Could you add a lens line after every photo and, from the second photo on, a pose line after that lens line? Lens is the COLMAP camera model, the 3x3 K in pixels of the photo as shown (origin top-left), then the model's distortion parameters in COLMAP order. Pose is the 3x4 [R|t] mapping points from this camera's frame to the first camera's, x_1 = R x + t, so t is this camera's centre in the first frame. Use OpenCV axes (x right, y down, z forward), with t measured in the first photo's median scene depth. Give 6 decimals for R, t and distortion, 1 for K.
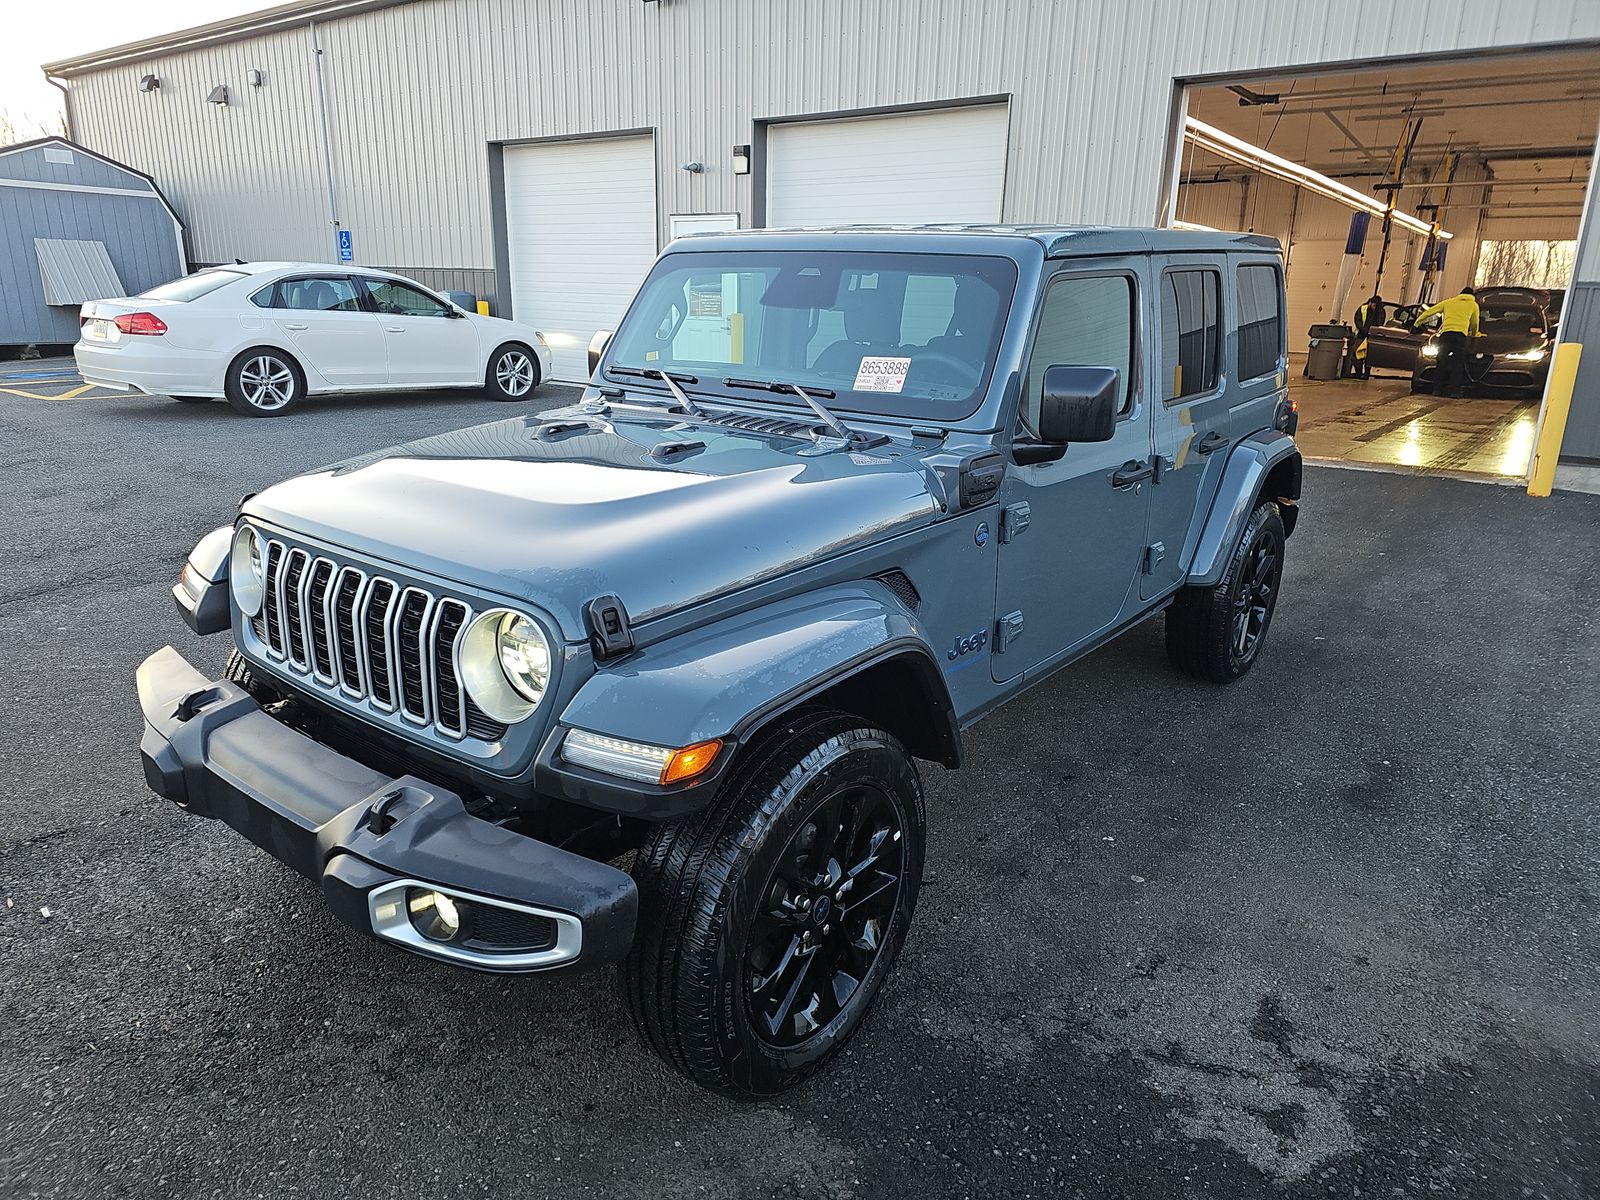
lens RADIAL K [[1076.2, 0, 791.7], [0, 1076.2, 599.2], [0, 0, 1]] dist [0.054702, -0.044184]
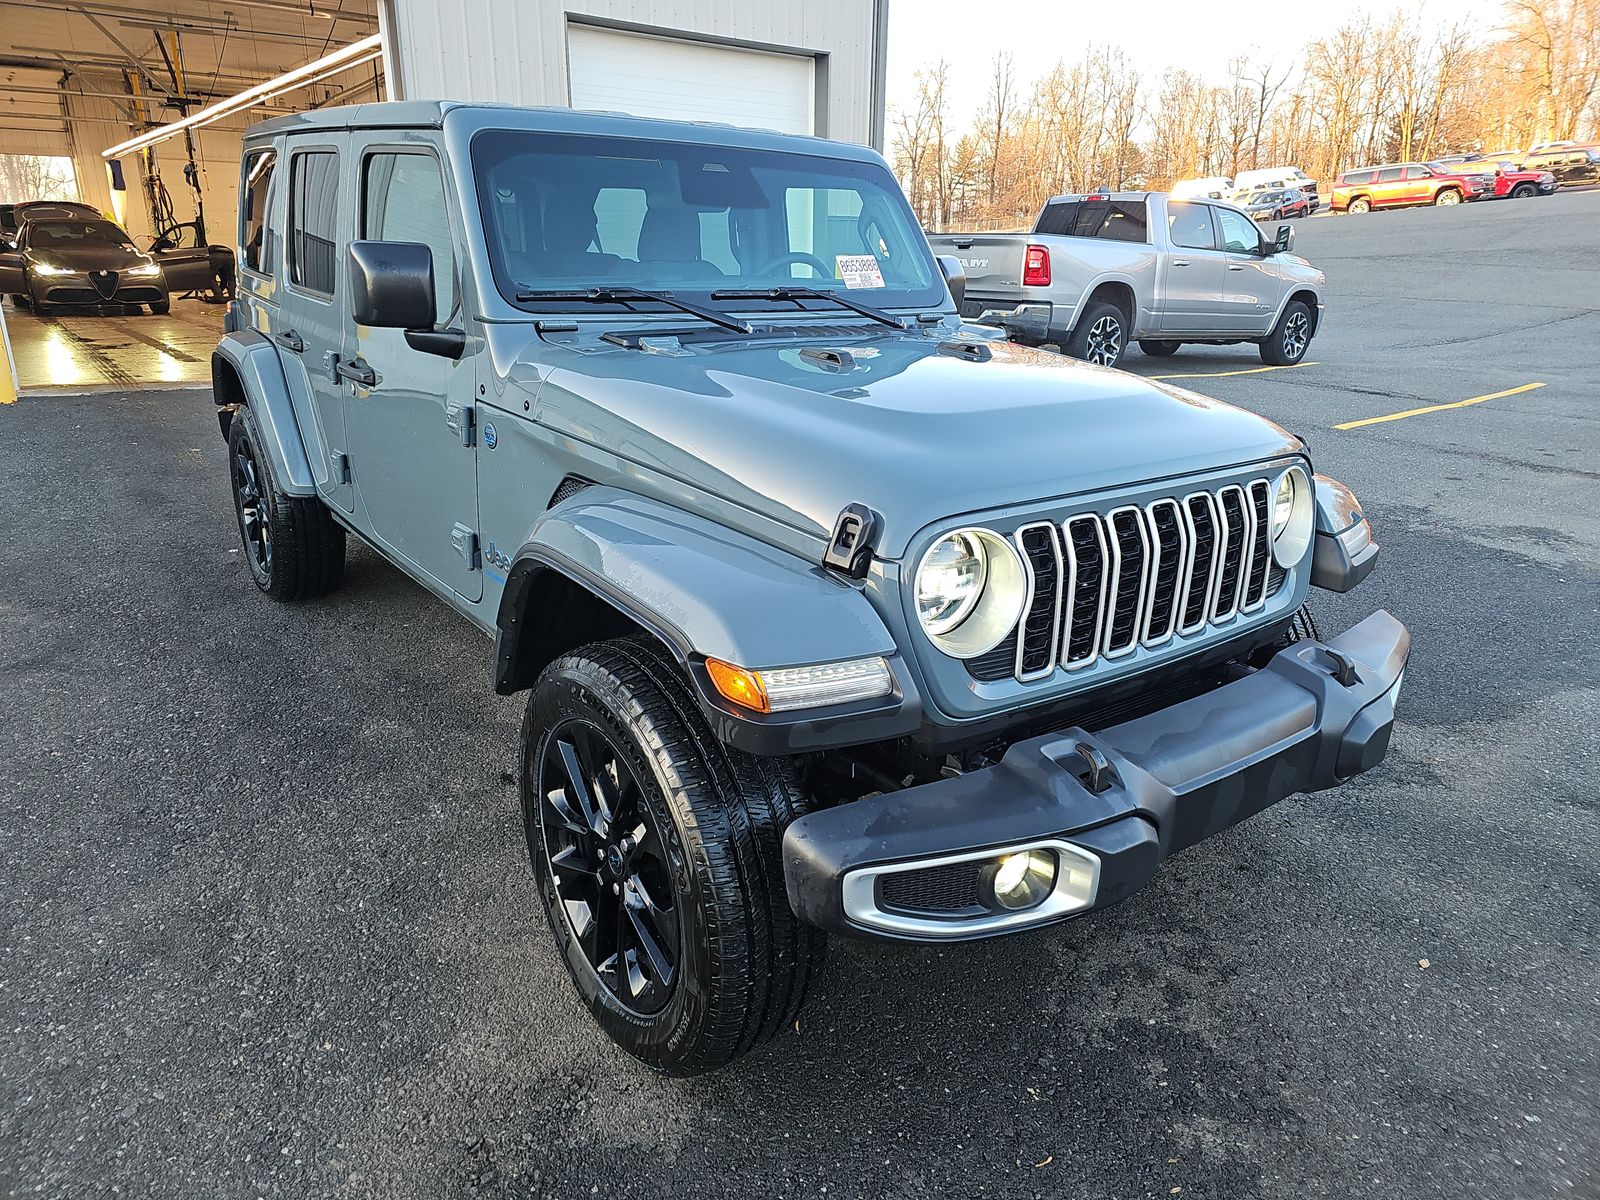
lens RADIAL K [[1076.2, 0, 791.7], [0, 1076.2, 599.2], [0, 0, 1]] dist [0.054702, -0.044184]
pose [[0.245565, -0.320498, 0.914866, -1.009327], [0.258232, 0.931289, 0.256938, -0.199358], [-0.934352, 0.173153, 0.311455, 0.788157]]
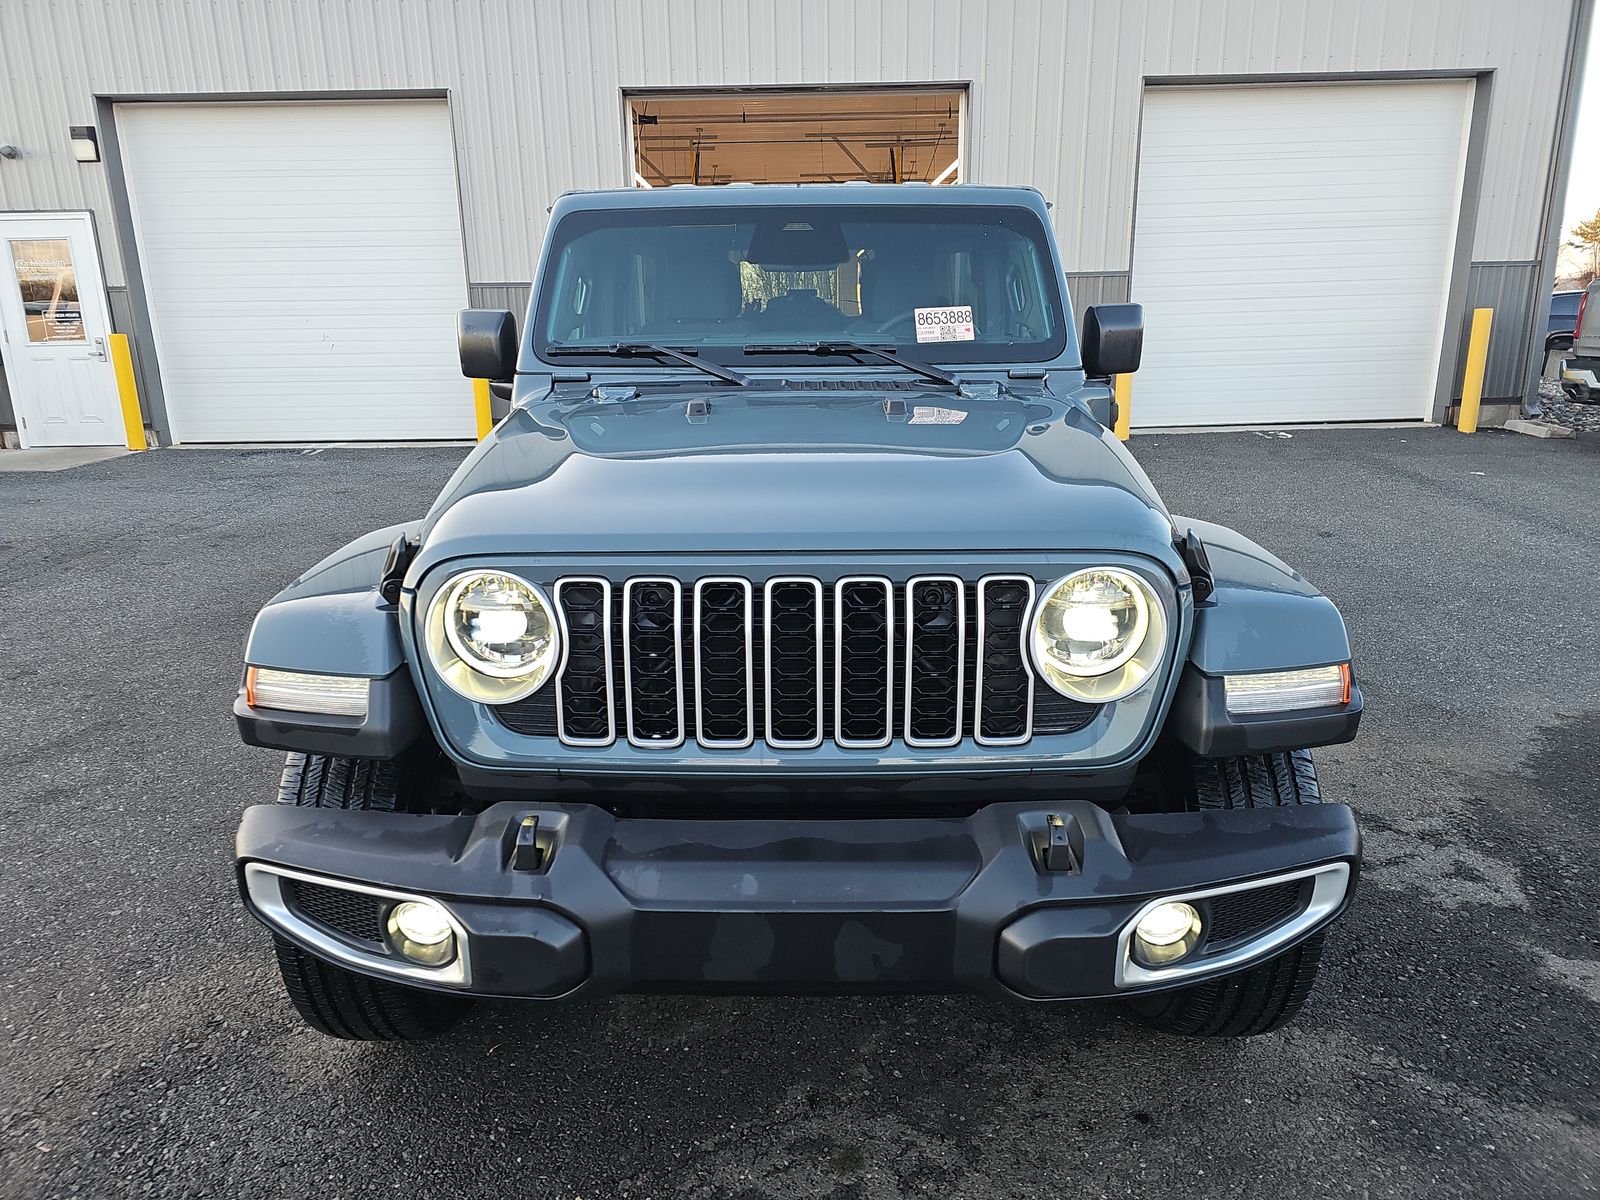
lens RADIAL K [[1076.2, 0, 791.7], [0, 1076.2, 599.2], [0, 0, 1]] dist [0.054702, -0.044184]
pose [[0.790519, -0.189465, 0.582393, -0.644455], [0.202613, 0.978304, 0.043244, -0.035017], [-0.577951, 0.083815, 0.811756, 0.304858]]
